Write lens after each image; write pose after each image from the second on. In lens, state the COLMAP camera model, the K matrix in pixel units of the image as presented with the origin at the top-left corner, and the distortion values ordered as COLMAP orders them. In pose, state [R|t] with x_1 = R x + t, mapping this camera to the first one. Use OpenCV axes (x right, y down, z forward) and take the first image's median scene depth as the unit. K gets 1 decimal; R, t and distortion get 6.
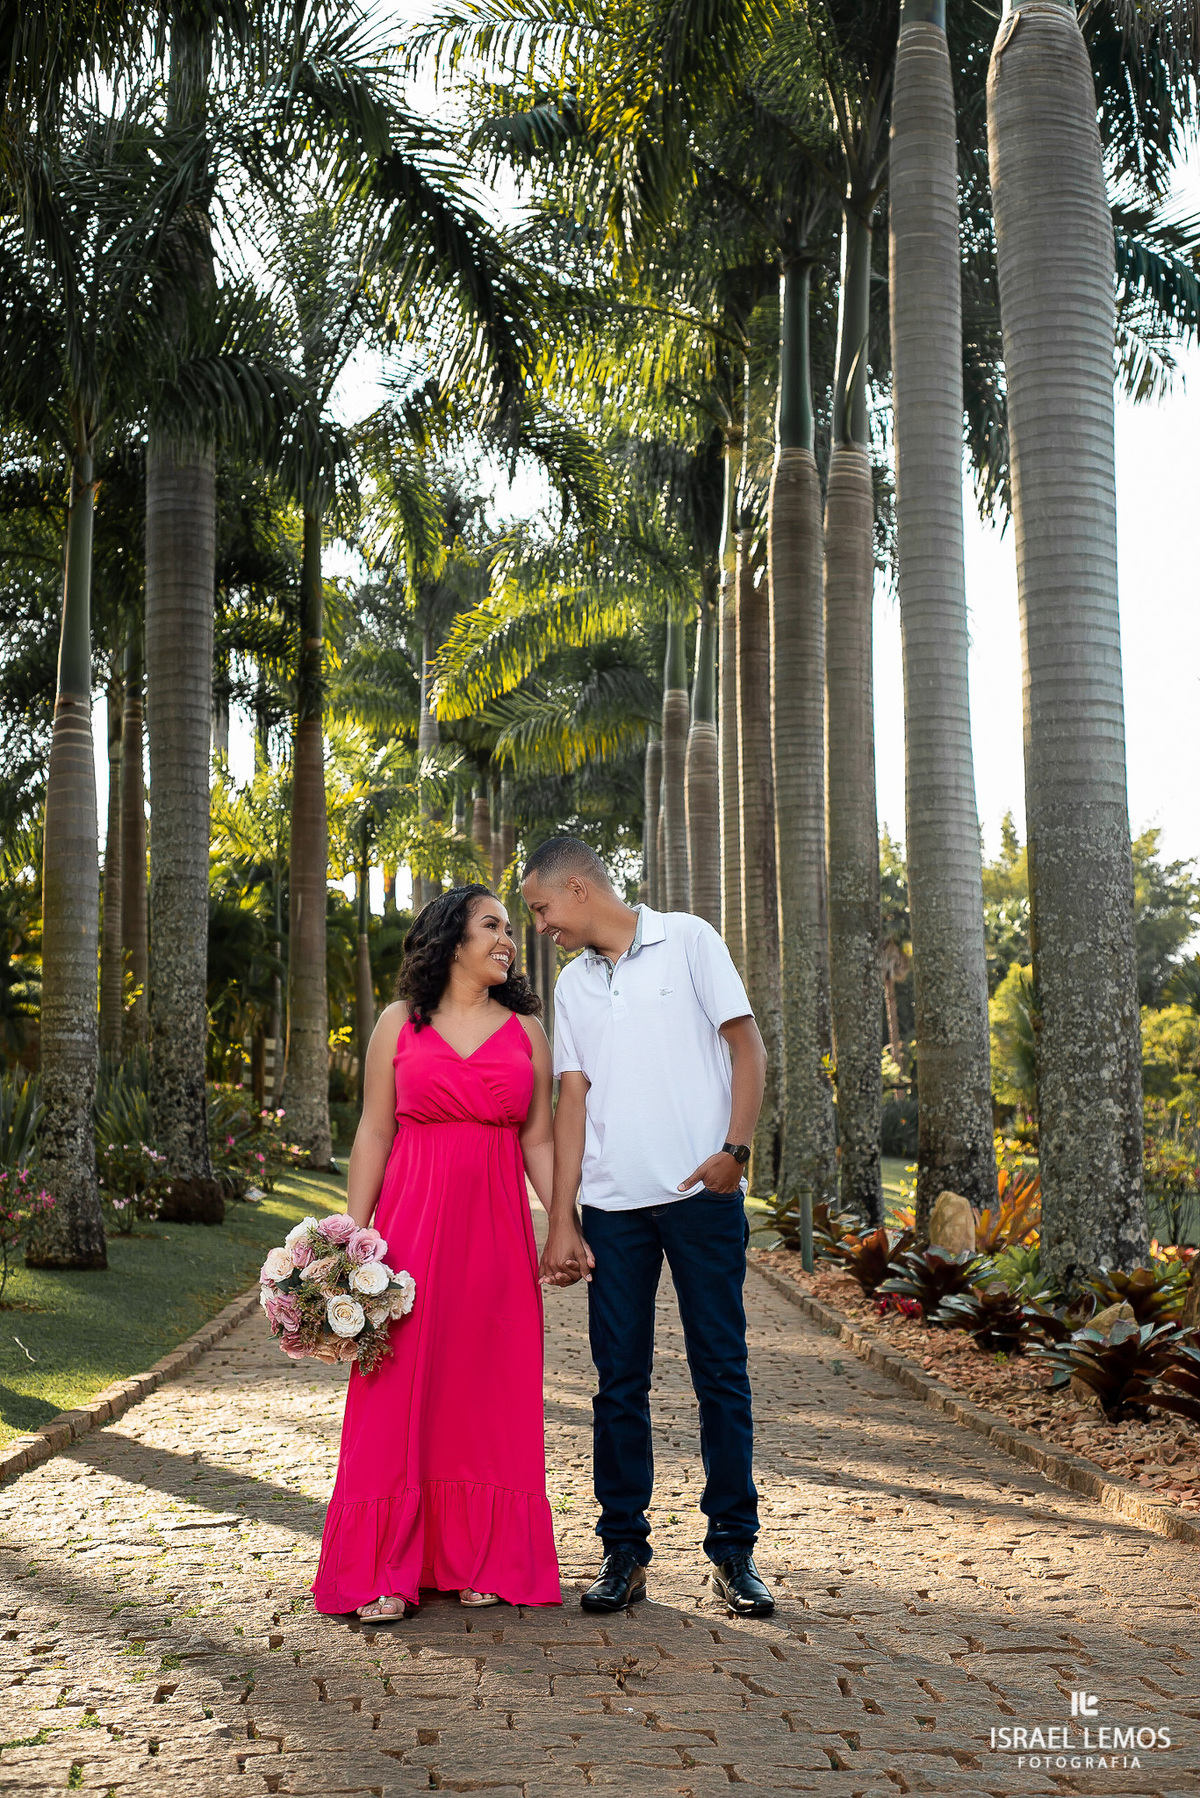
lens RADIAL K [[2616.7, 0, 609.8], [0, 2616.7, 924.8], [0, 0, 1]] dist [-0.000586, 0.004054]
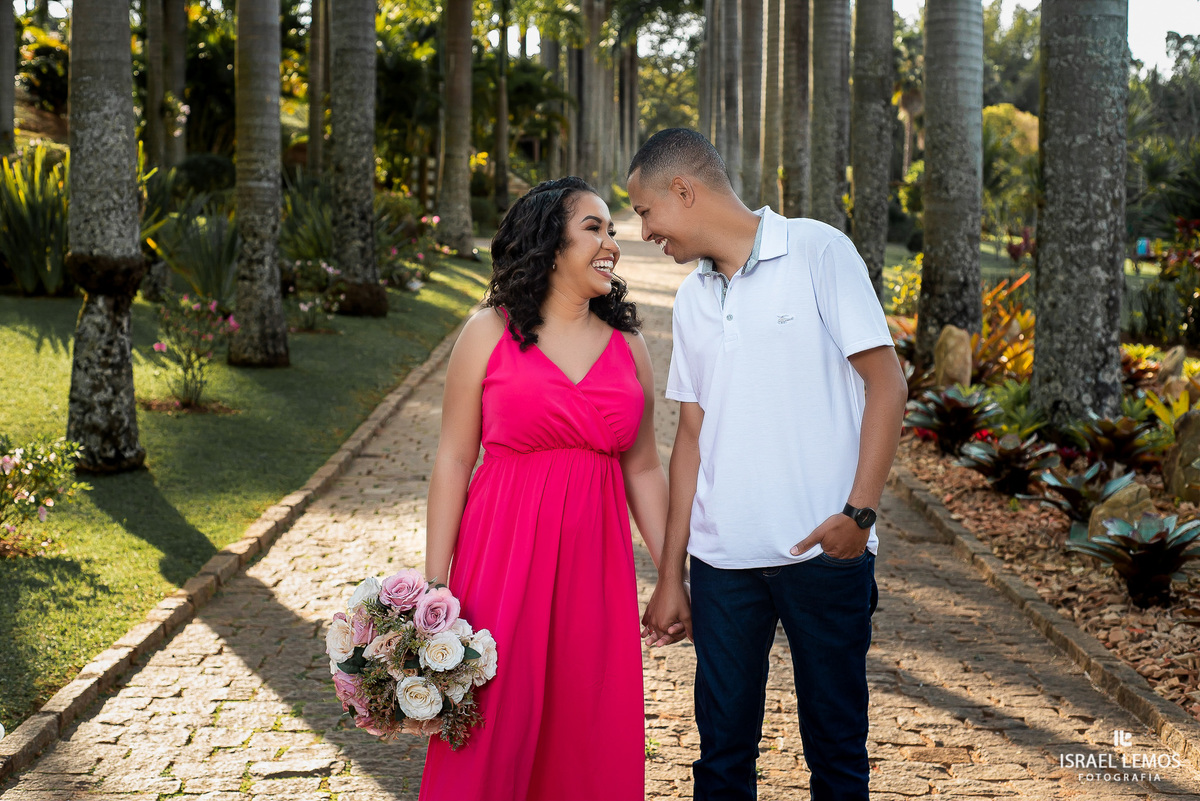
lens RADIAL K [[1746.4, 0, 597.1], [0, 1746.4, 393.2], [0, 0, 1]] dist [-0.000586, 0.004054]
pose [[0.998836, 0.028518, -0.038898, -0.008065], [-0.020714, 0.981948, 0.188016, -0.023138], [0.043558, -0.186991, 0.981395, 0.182253]]
